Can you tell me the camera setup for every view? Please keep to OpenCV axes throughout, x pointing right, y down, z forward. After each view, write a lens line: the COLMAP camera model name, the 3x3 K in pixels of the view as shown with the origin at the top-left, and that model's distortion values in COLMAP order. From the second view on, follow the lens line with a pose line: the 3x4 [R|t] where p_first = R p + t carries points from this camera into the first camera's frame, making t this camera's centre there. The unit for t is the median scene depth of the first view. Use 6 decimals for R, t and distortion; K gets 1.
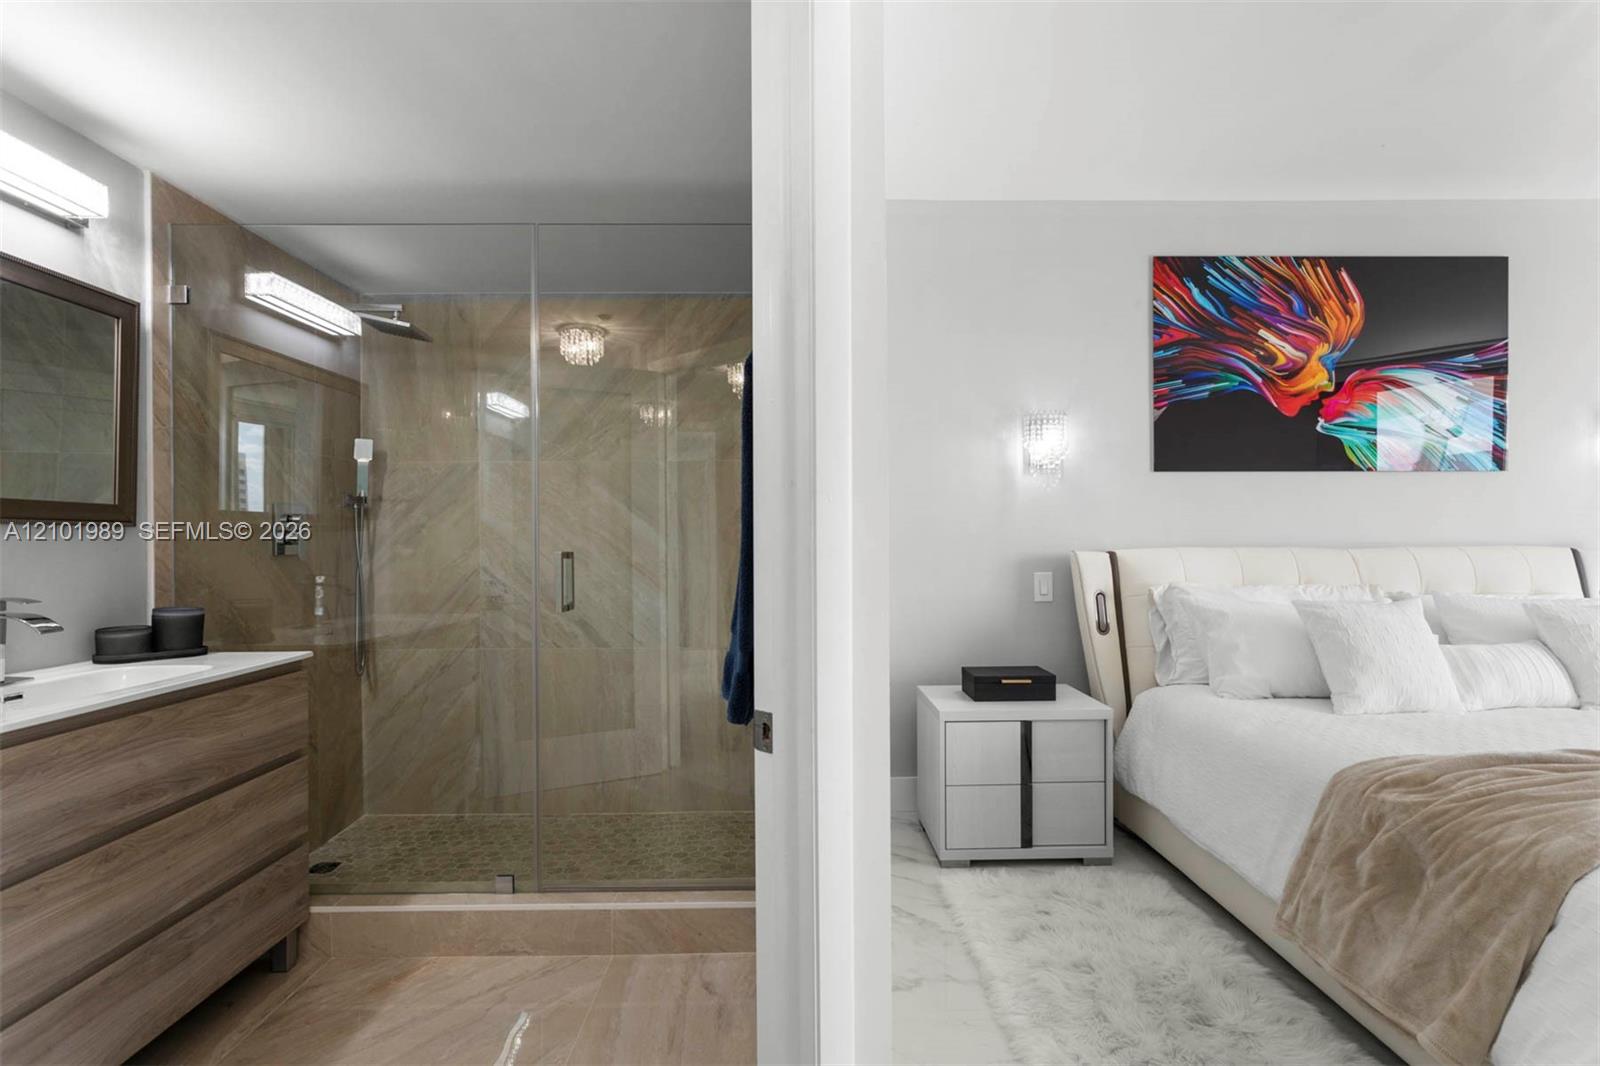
lens RADIAL K [[794.4, 0, 792.1], [0, 794.4, 548.7], [0, 0, 1]] dist [-0.010420, 0.006425]
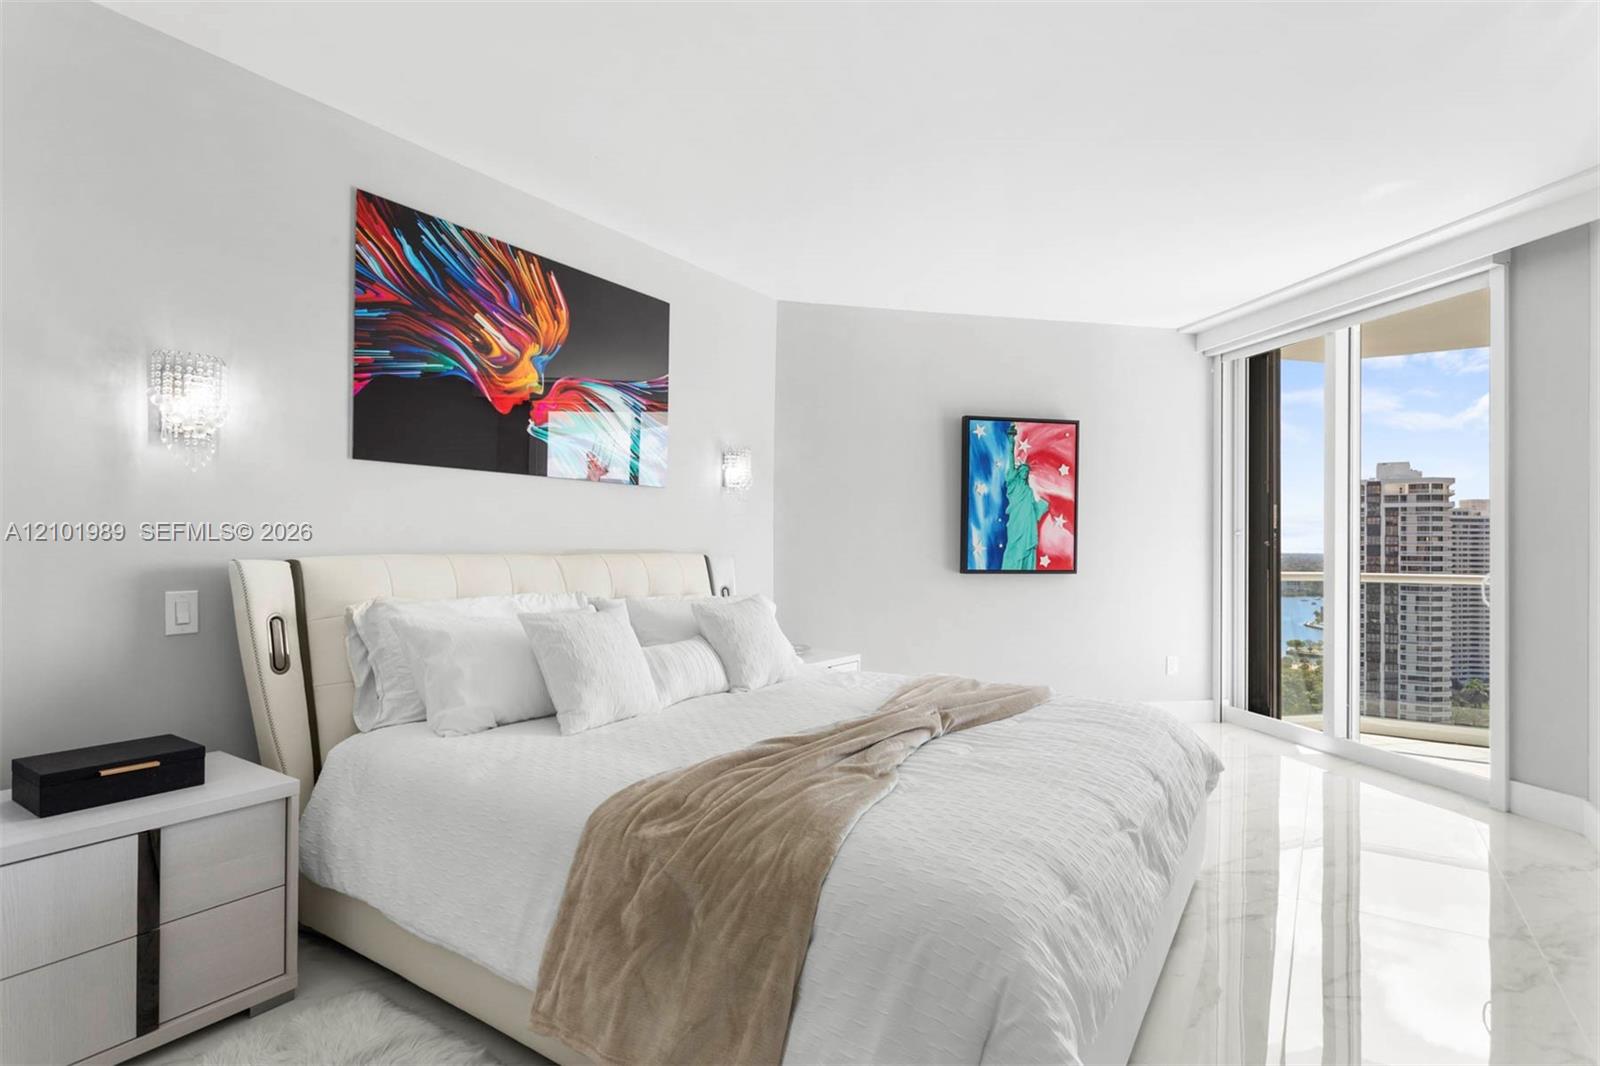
lens RADIAL K [[794.4, 0, 798.0], [0, 794.4, 537.2], [0, 0, 1]] dist [-0.010420, 0.006425]
pose [[0.557881, 0.017617, 0.829734, 0.055332], [-0.001267, 0.999792, -0.020376, -0.003414], [-0.829920, 0.010316, 0.557787, 0.213023]]
